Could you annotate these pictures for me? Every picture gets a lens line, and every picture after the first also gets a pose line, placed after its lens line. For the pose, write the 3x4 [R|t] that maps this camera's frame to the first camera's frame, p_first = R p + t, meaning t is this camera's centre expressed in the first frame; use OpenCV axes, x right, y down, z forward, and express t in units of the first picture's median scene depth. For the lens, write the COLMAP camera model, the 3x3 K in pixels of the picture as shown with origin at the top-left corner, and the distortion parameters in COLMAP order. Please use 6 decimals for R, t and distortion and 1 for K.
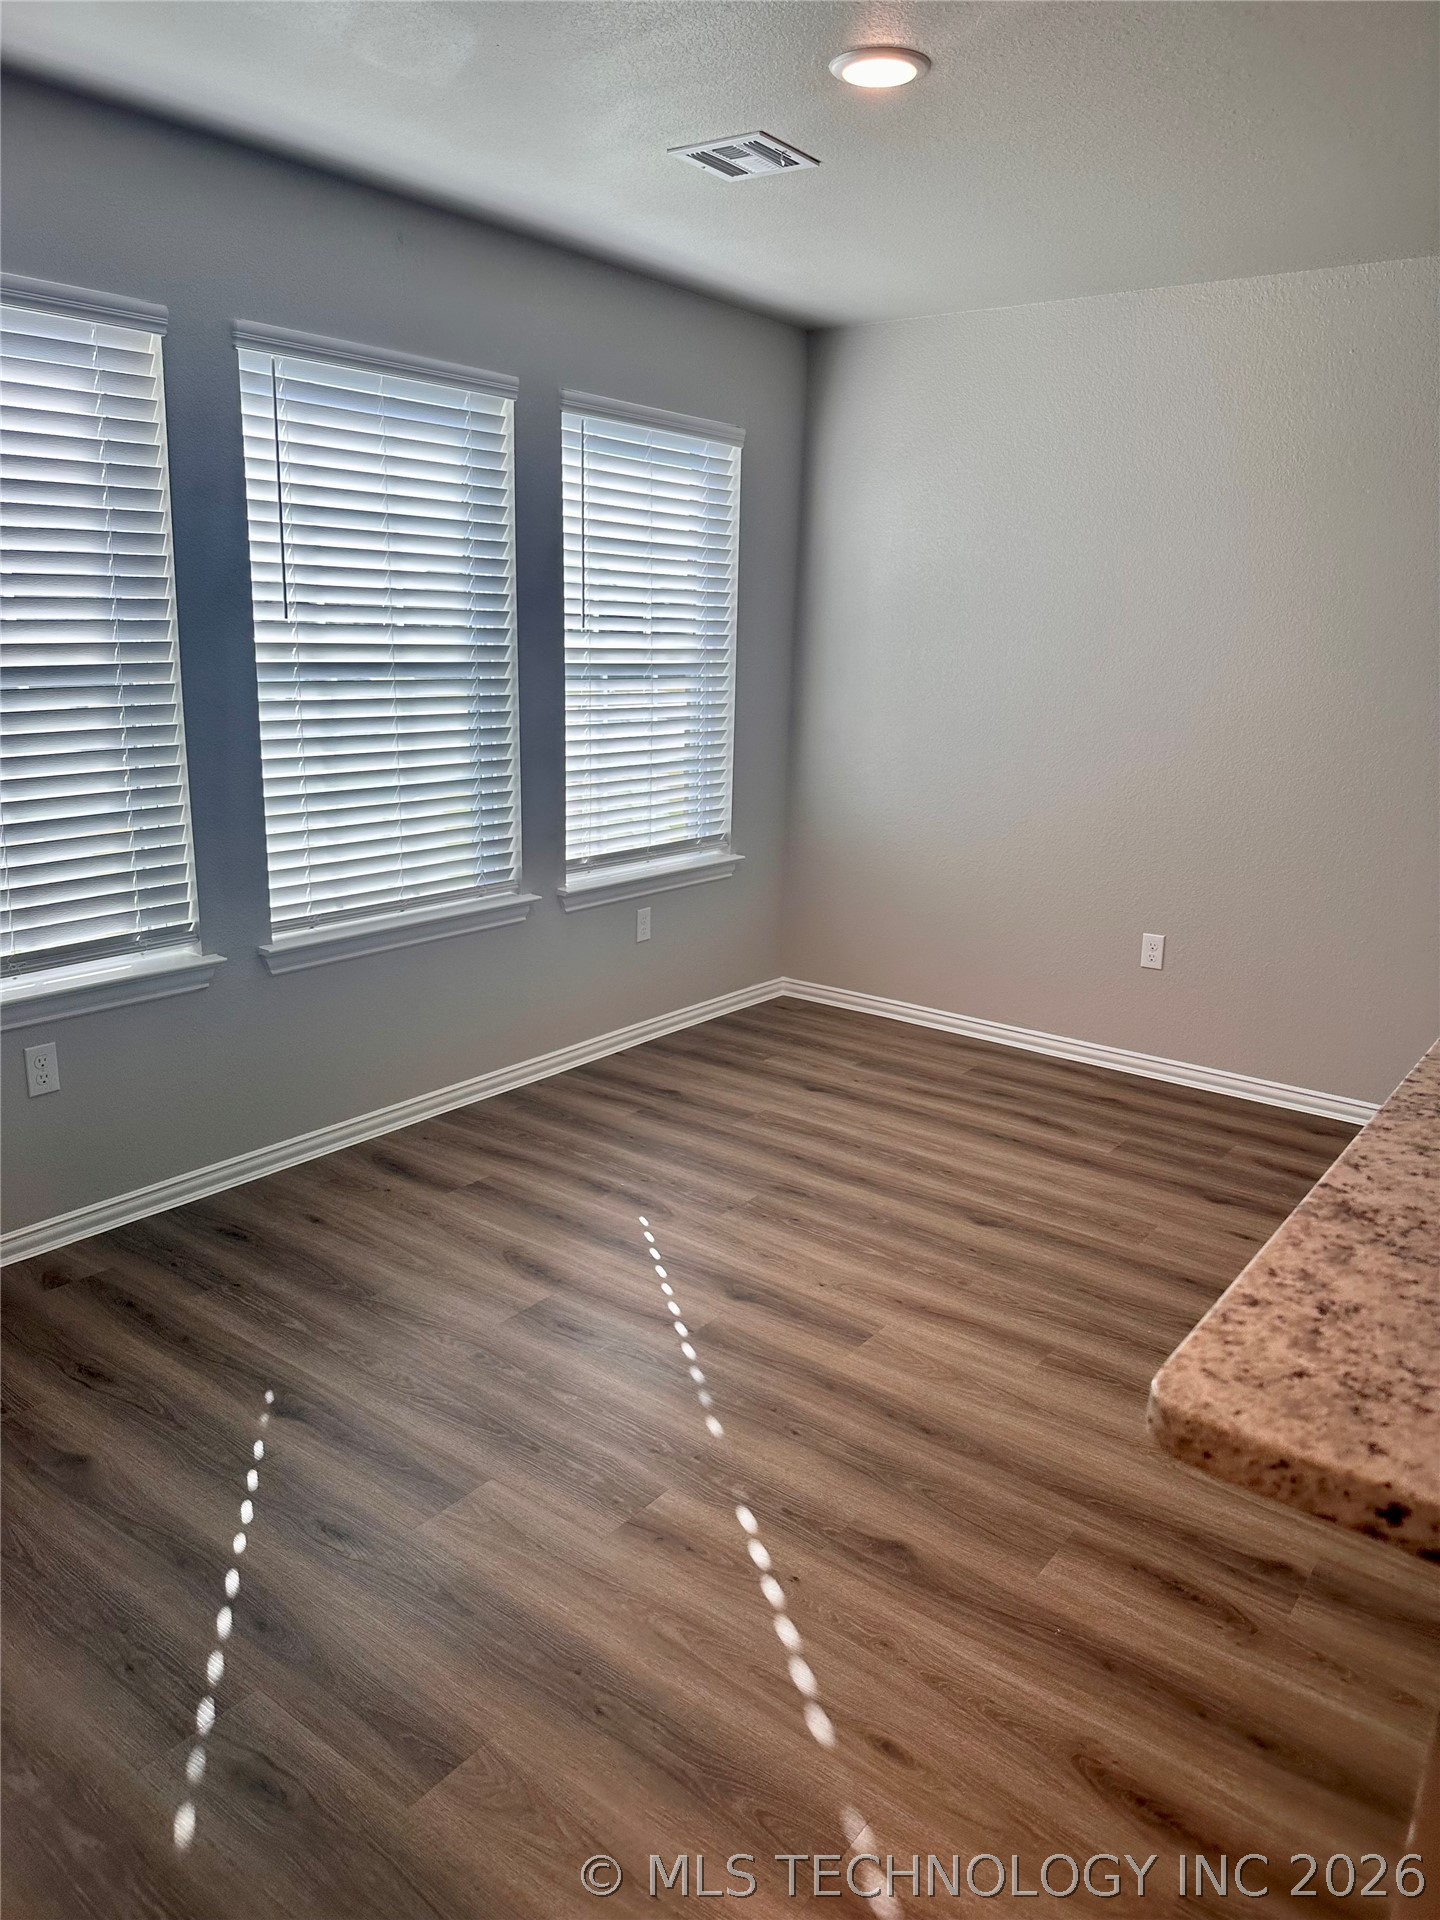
lens RADIAL K [[1350.3, 0, 721.3], [0, 1350.3, 950.9], [0, 0, 1]] dist [0.052904, -0.061131]
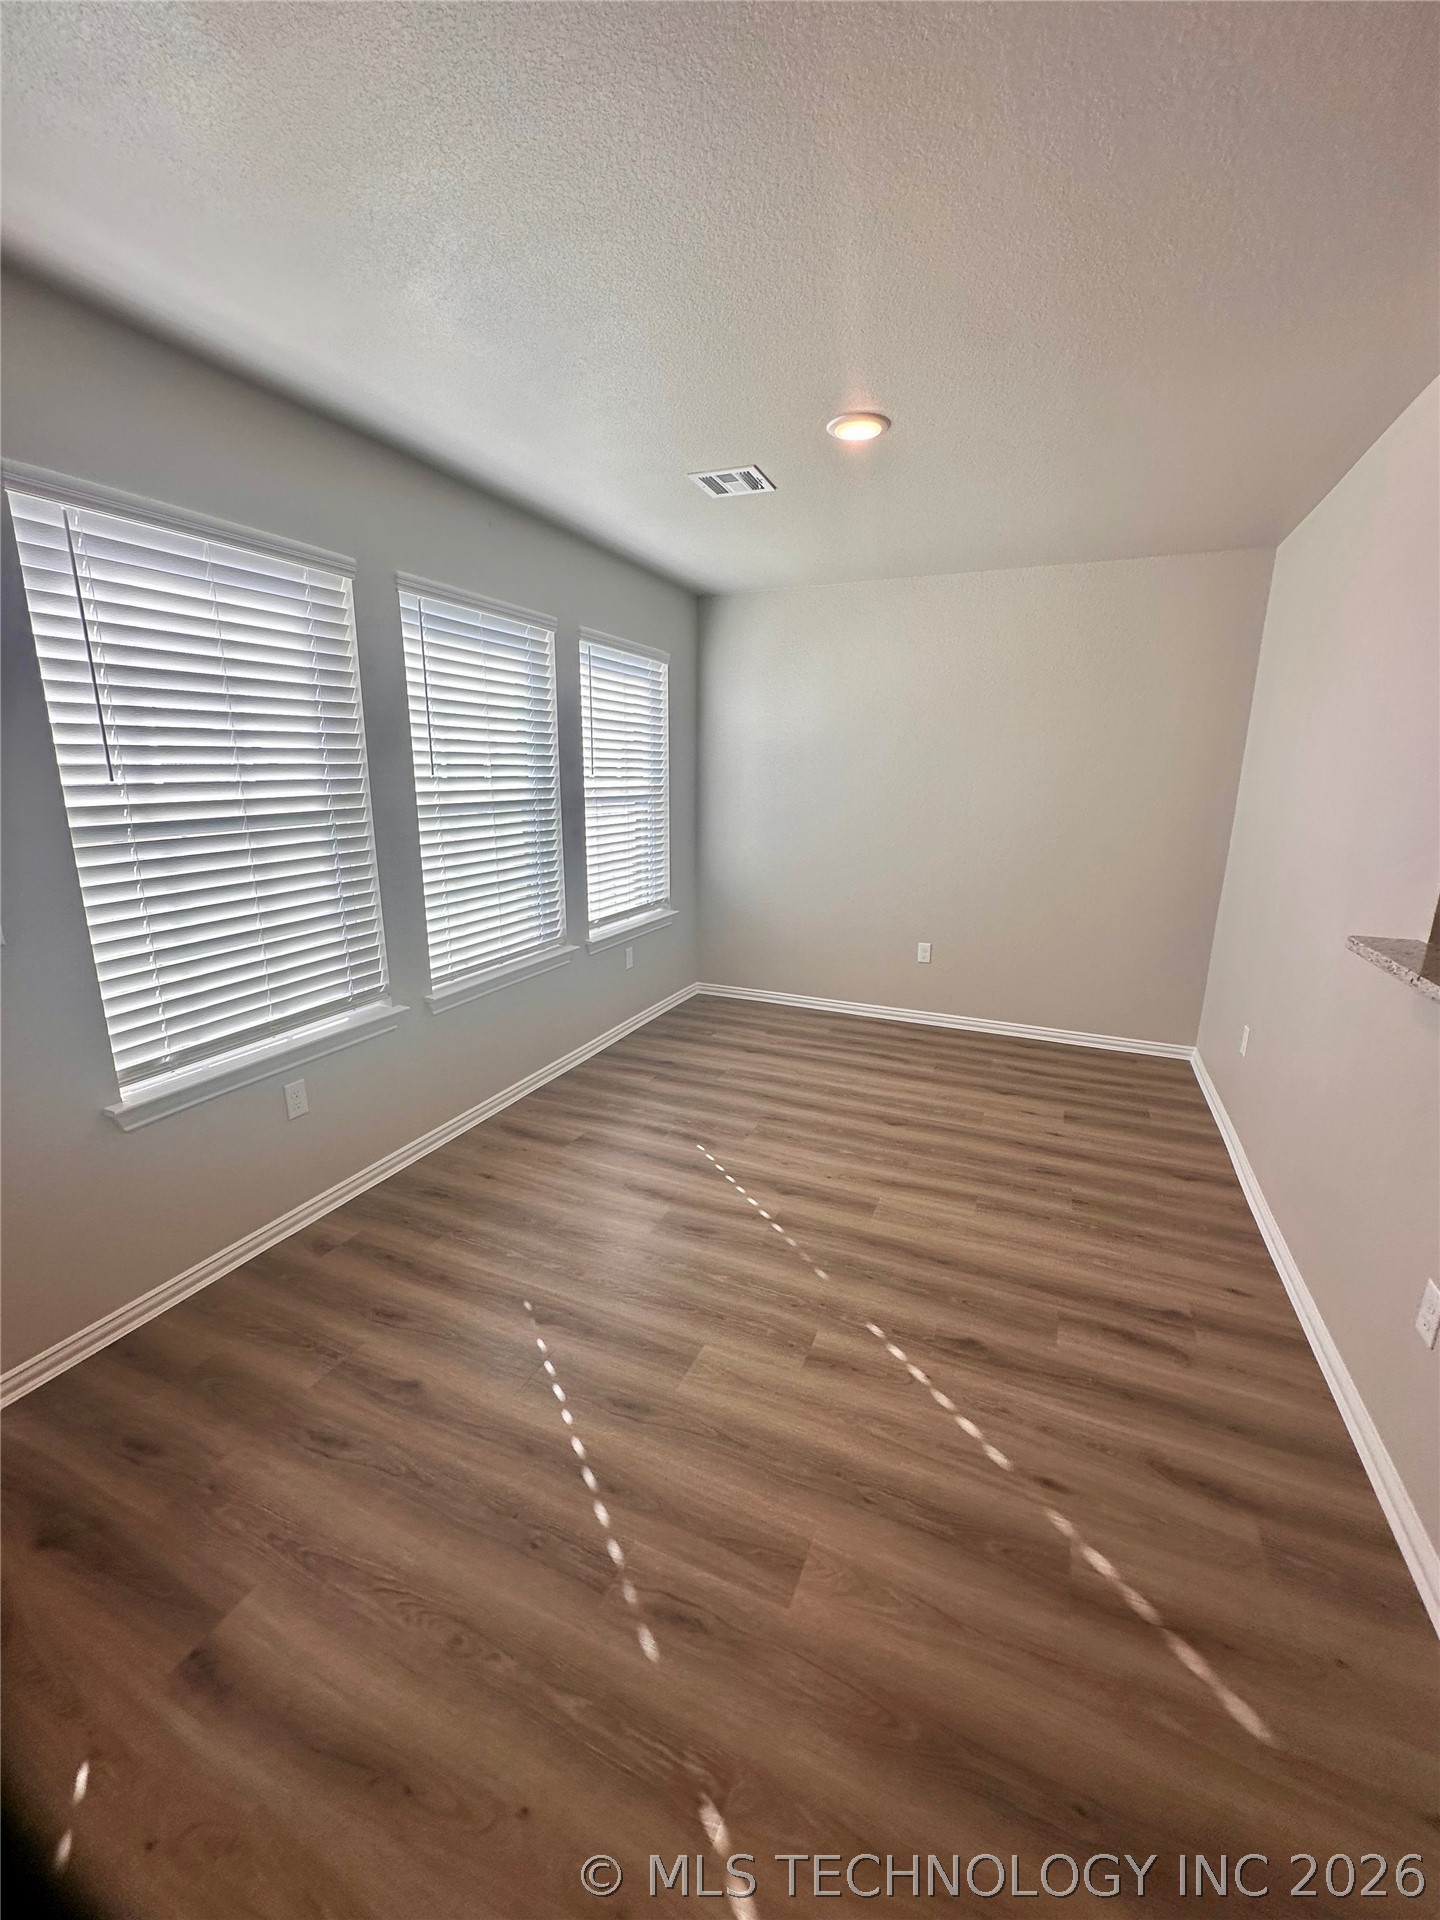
lens RADIAL K [[768.4, 0, 720.2], [0, 768.4, 956.7], [0, 0, 1]] dist [0.002130, 0.000520]
pose [[0.971642, -0.073456, 0.224756, -0.228791], [0.072603, 0.997288, 0.012068, -0.036100], [-0.225033, 0.004592, 0.974340, 0.120732]]
